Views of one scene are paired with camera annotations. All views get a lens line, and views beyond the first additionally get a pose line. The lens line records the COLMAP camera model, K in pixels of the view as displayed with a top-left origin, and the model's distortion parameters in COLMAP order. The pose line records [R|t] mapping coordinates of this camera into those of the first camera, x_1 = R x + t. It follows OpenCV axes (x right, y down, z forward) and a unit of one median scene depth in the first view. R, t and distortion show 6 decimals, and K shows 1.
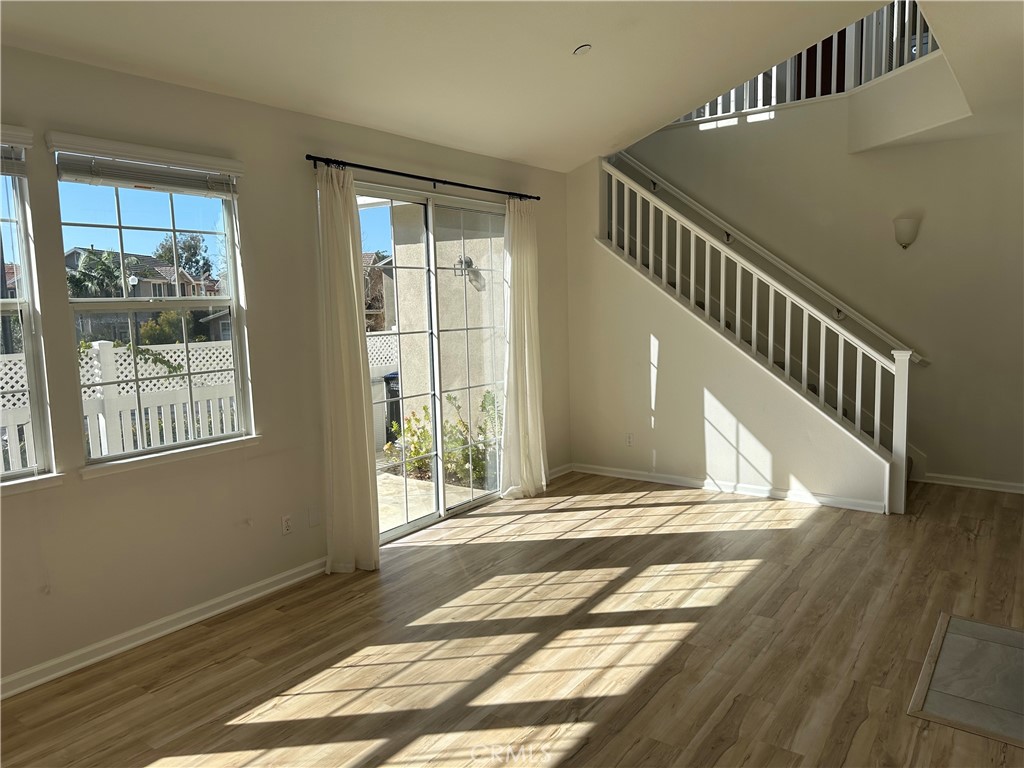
lens RADIAL K [[710.9, 0, 512.3], [0, 710.9, 388.8], [0, 0, 1]] dist [0.110572, -0.176356]
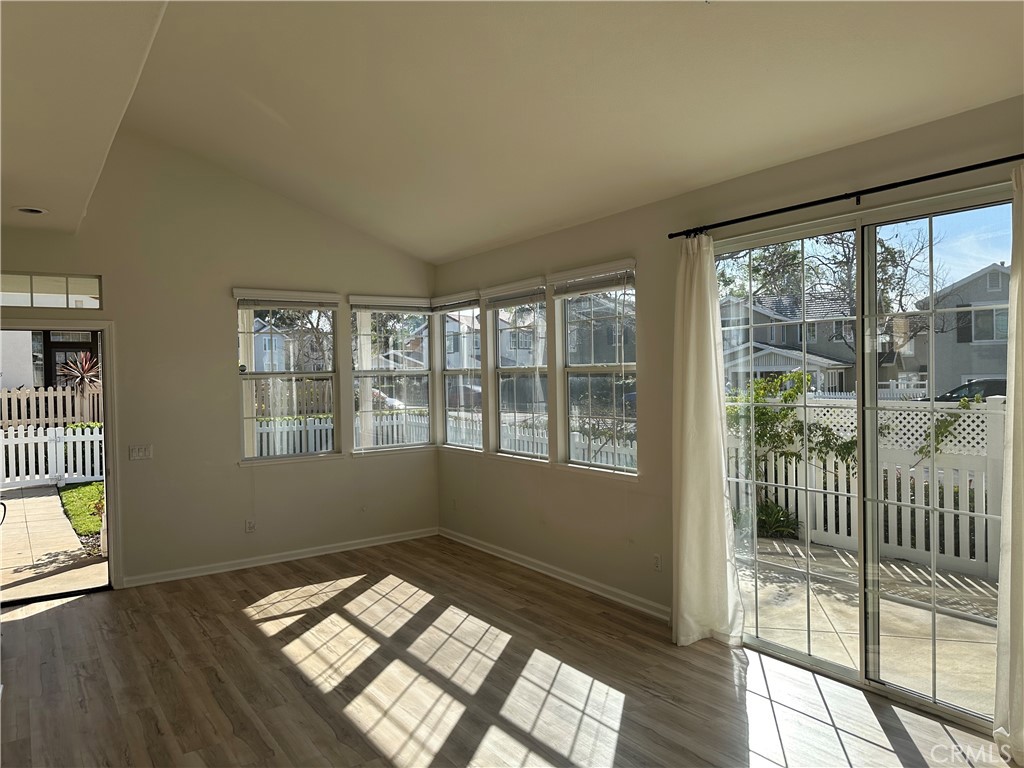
lens RADIAL K [[710.9, 0, 512.3], [0, 710.9, 388.8], [0, 0, 1]] dist [0.110572, -0.176356]
pose [[-0.324318, 0.055791, -0.944301, 1.012361], [-0.090889, 0.991803, 0.089813, -0.202272], [0.941572, 0.114954, -0.316589, 1.385224]]
